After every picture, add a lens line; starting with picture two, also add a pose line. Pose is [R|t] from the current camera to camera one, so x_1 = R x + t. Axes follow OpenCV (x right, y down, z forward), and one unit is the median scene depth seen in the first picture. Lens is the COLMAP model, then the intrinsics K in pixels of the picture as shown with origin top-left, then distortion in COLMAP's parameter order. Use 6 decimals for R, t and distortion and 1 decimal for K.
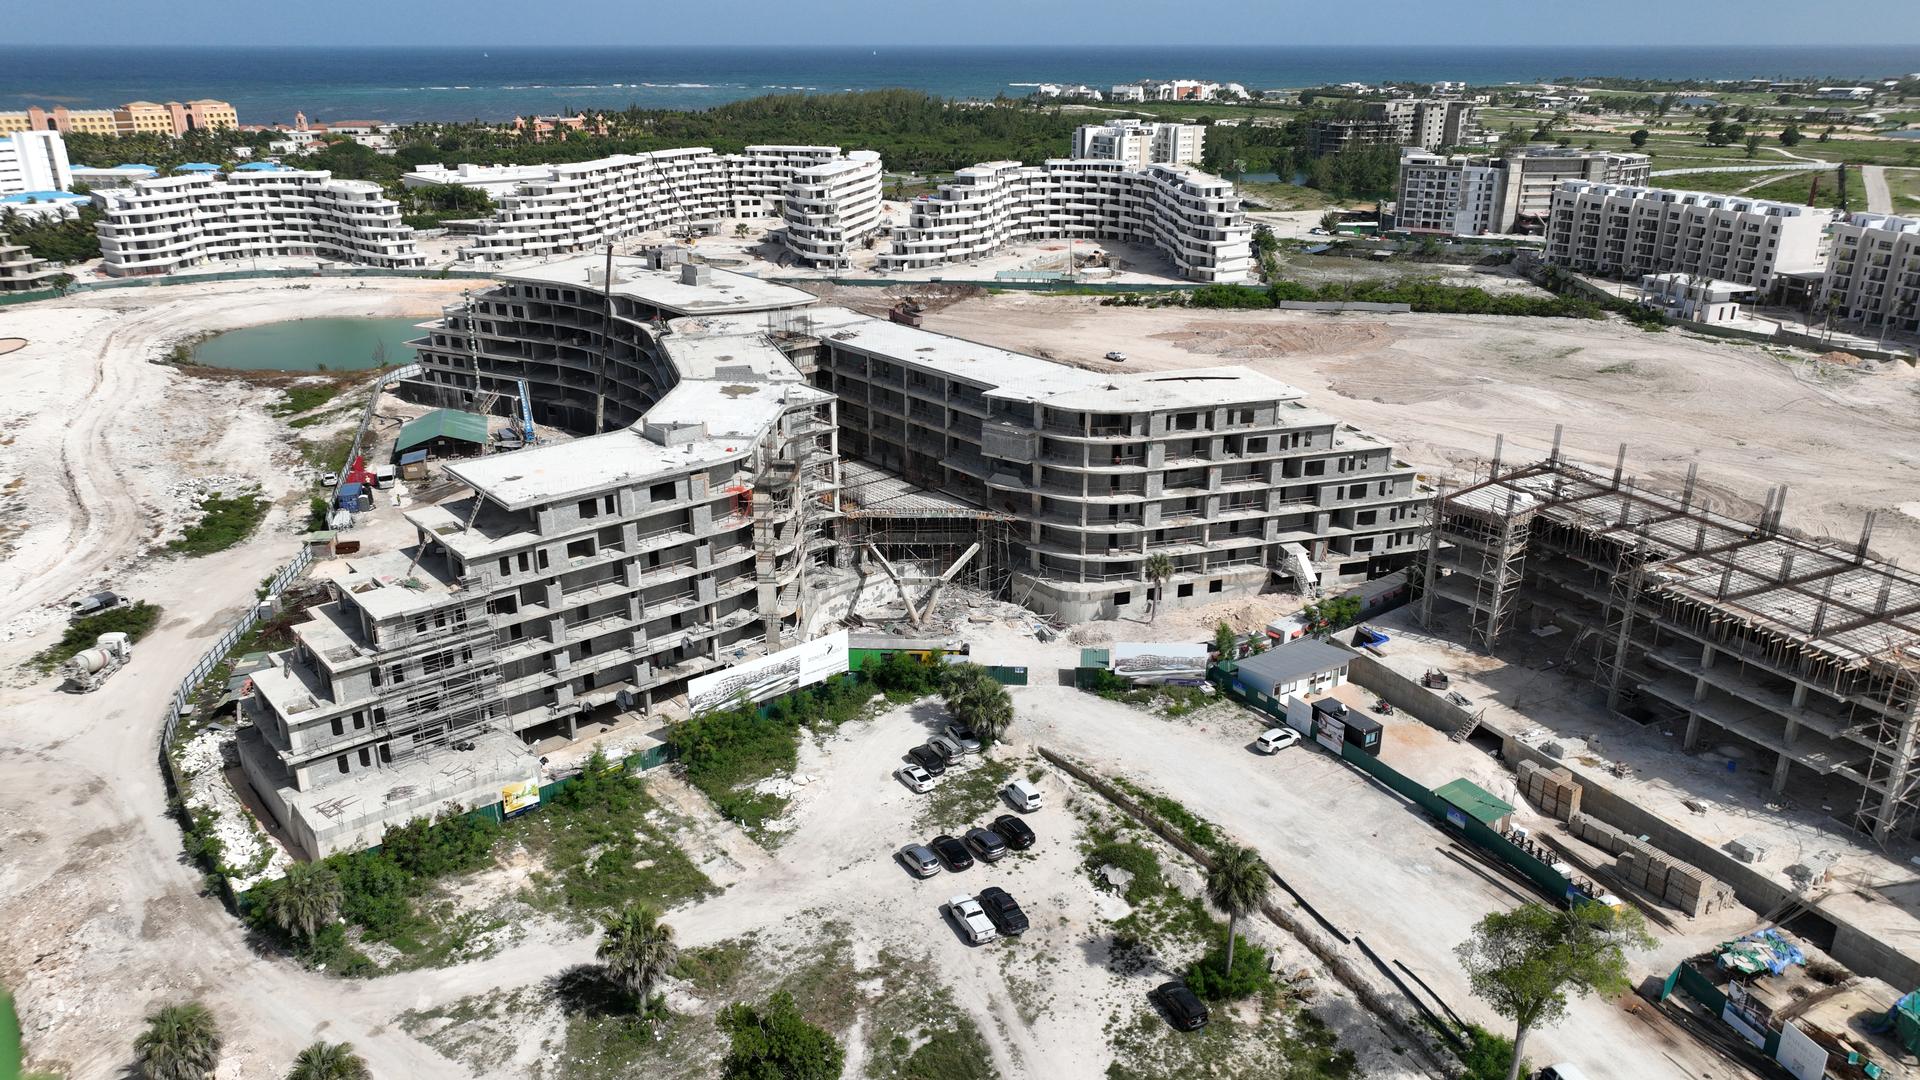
lens RADIAL K [[1365.9, 0, 960.3], [0, 1365.9, 509.7], [0, 0, 1]] dist [0.004582, 0.004339]
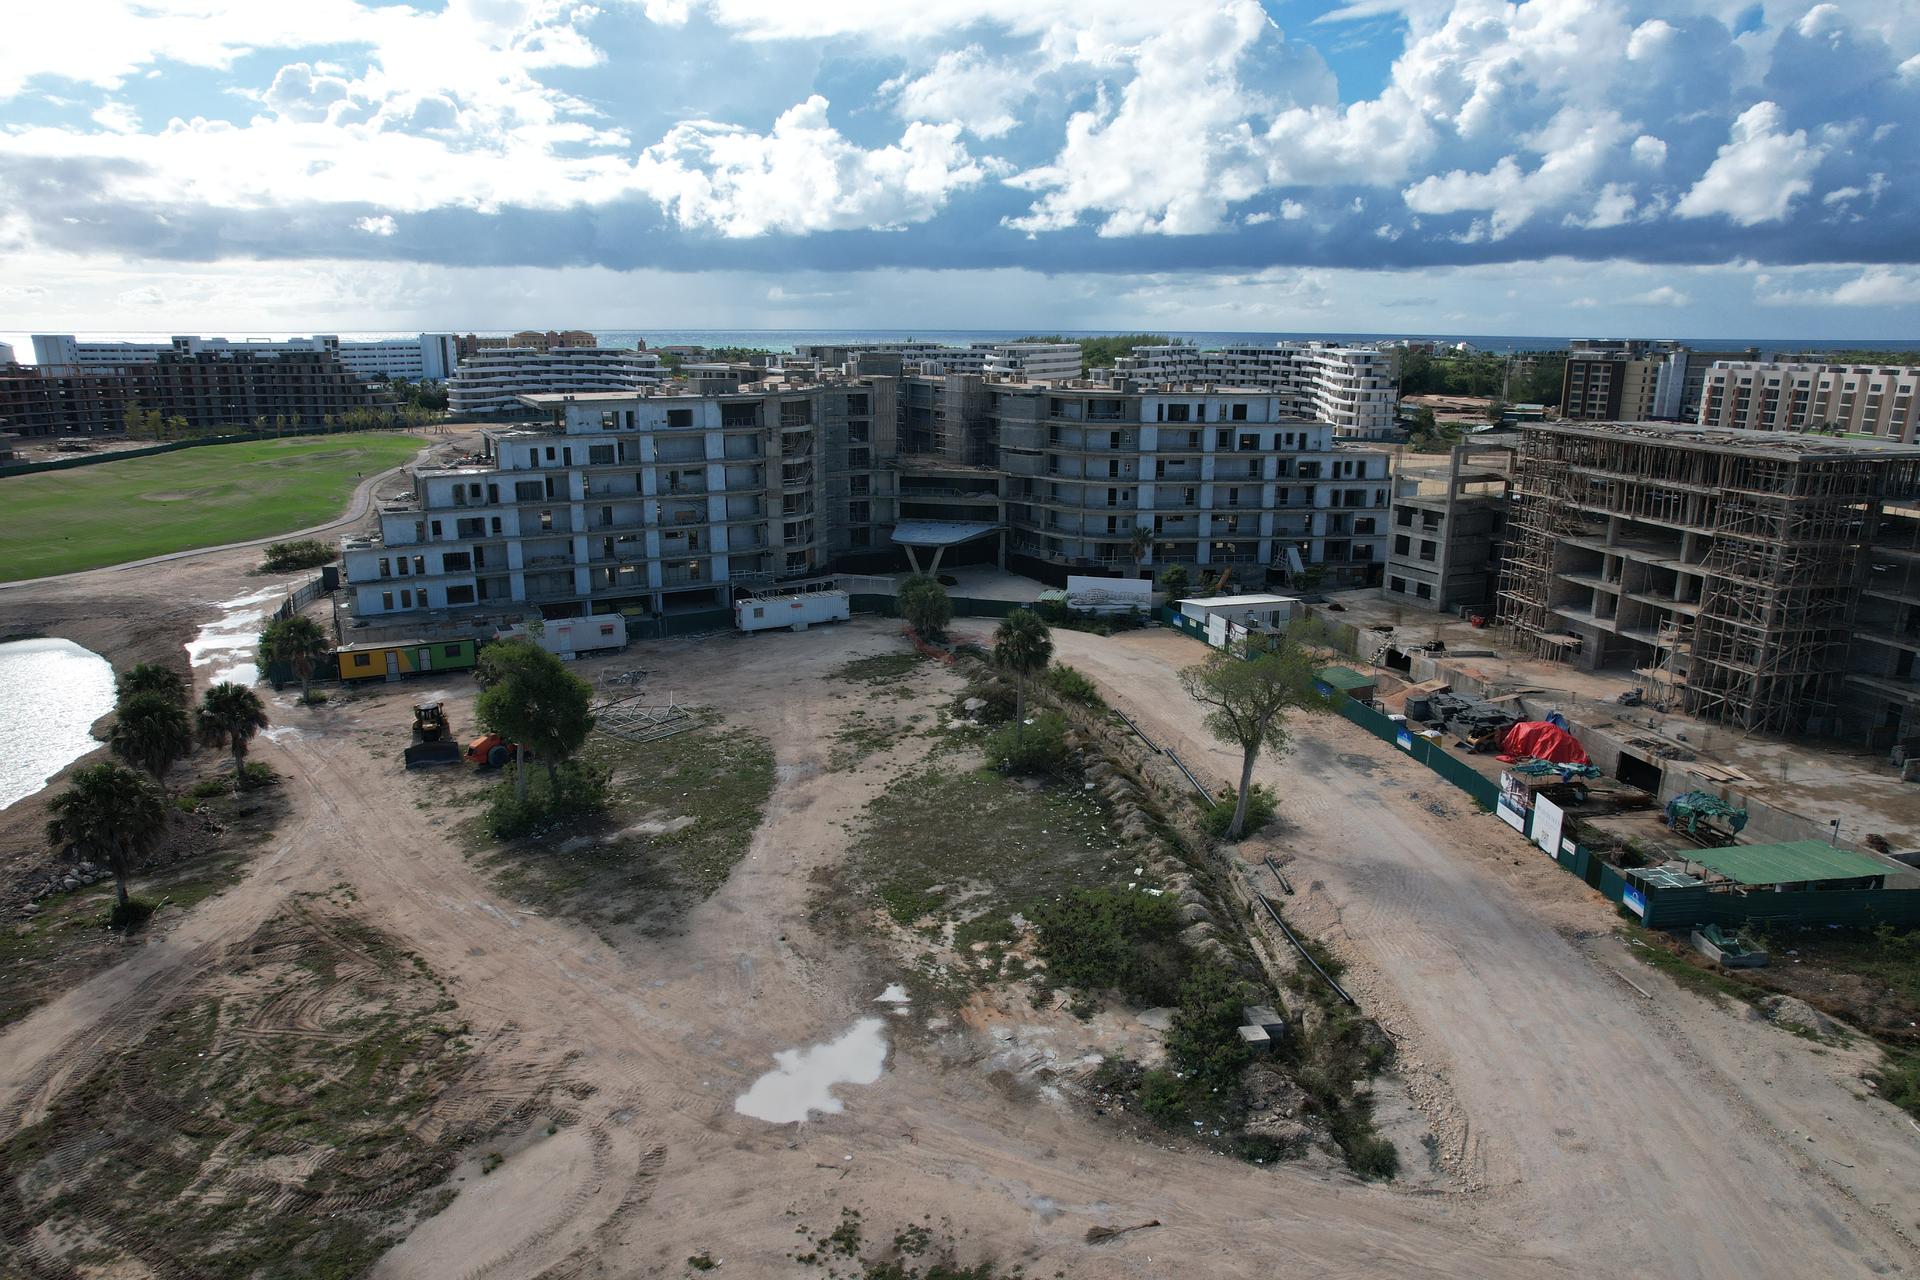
lens RADIAL K [[1225.6, 0, 968.2], [0, 1225.6, 640.5], [0, 0, 1]] dist [-0.045722, -0.001814]
pose [[0.978073, 0.054684, -0.200954, 0.077878], [-0.070431, 0.994910, -0.072061, 0.074380], [0.195991, 0.084635, 0.976947, 0.012510]]
